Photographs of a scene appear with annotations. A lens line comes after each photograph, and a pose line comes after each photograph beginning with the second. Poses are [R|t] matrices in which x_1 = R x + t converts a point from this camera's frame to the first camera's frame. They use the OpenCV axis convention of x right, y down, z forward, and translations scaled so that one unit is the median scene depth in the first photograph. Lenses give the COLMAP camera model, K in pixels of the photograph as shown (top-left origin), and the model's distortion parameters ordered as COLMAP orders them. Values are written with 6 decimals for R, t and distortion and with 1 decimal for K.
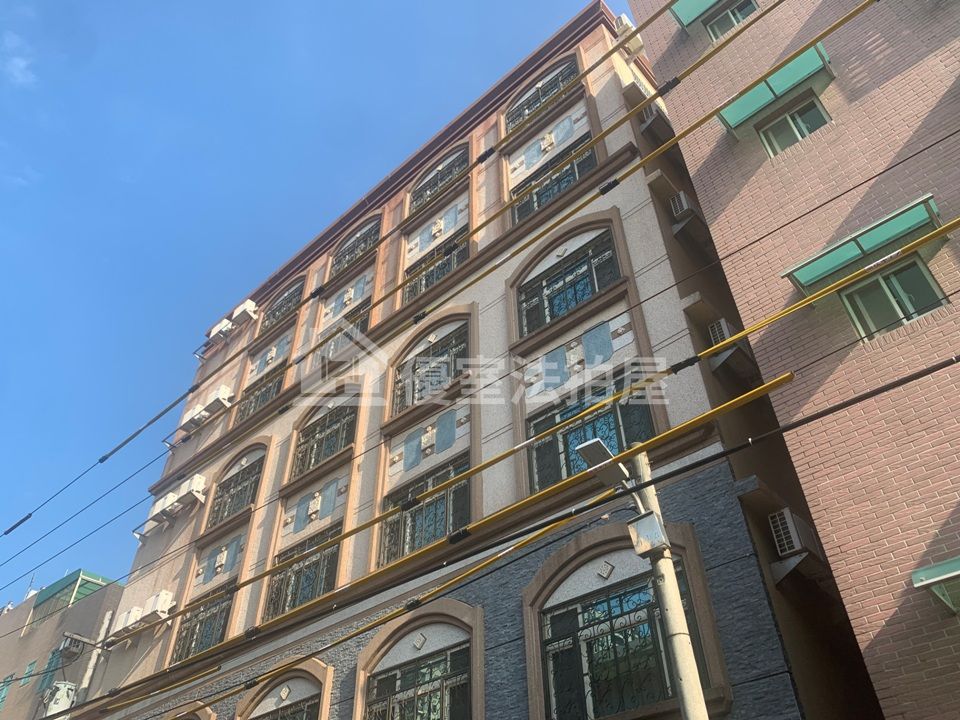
lens RADIAL K [[747.0, 0, 469.6], [0, 747.0, 374.0], [0, 0, 1]] dist [0.023076, -0.026064]
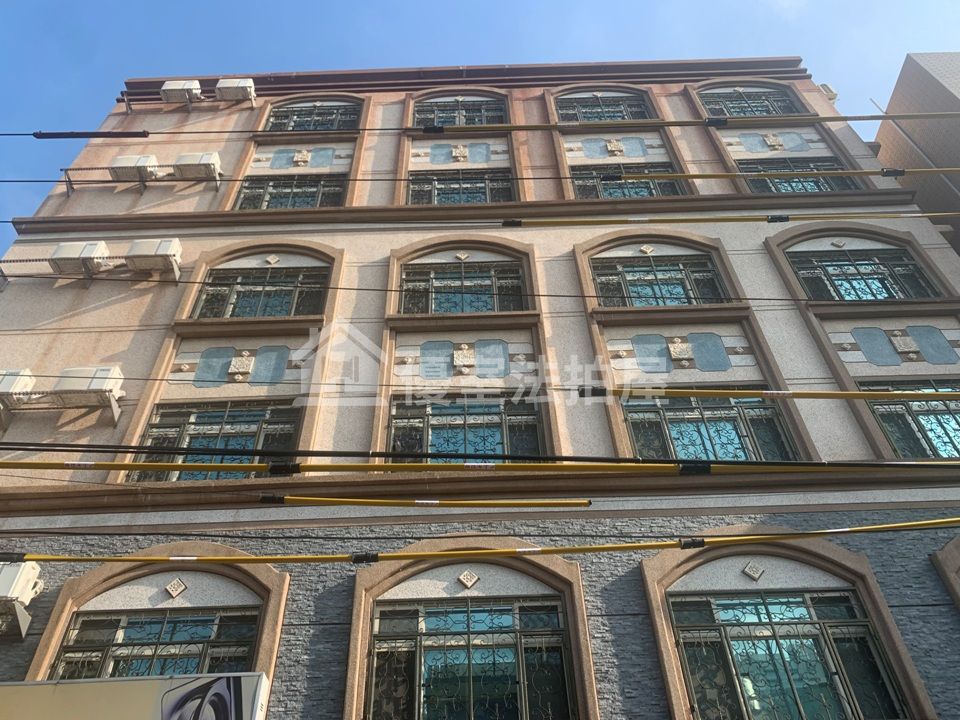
lens RADIAL K [[747.0, 0, 478.4], [0, 747.0, 388.3], [0, 0, 1]] dist [0.023076, -0.026064]
pose [[0.758110, 0.451195, 0.470842, -0.374089], [-0.422063, 0.889873, -0.173172, 0.228150], [-0.497124, -0.067442, 0.865054, 0.252072]]
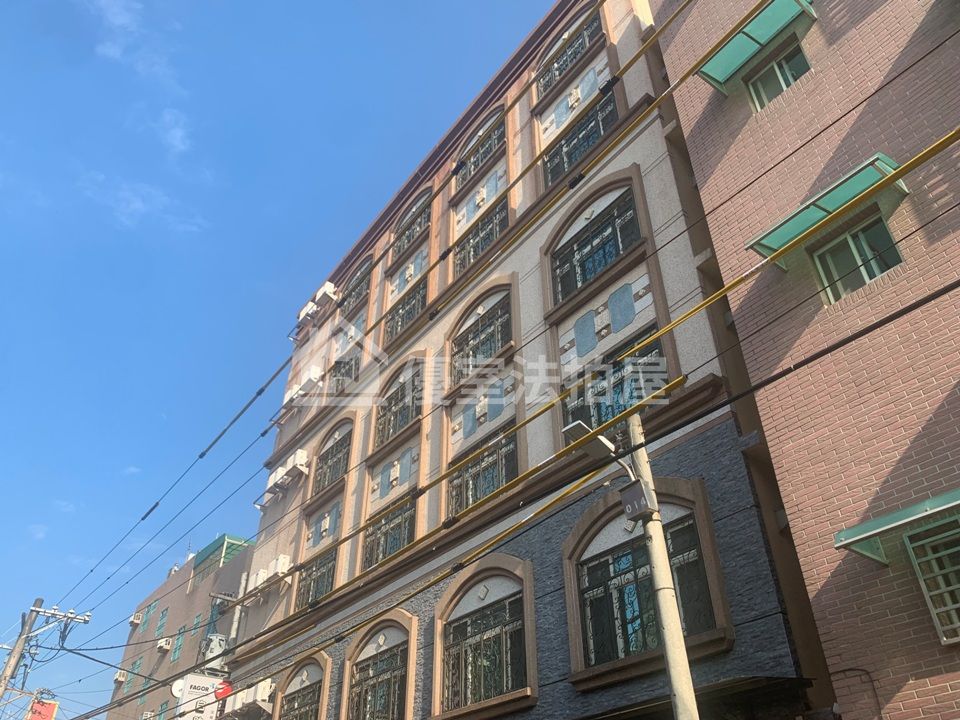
lens RADIAL K [[747.0, 0, 475.0], [0, 747.0, 365.0], [0, 0, 1]] dist [0.023076, -0.026064]
pose [[0.981378, -0.113810, -0.154739, 0.105064], [0.127380, 0.988559, 0.080782, -0.060861], [0.143775, -0.098988, 0.984647, -0.068166]]
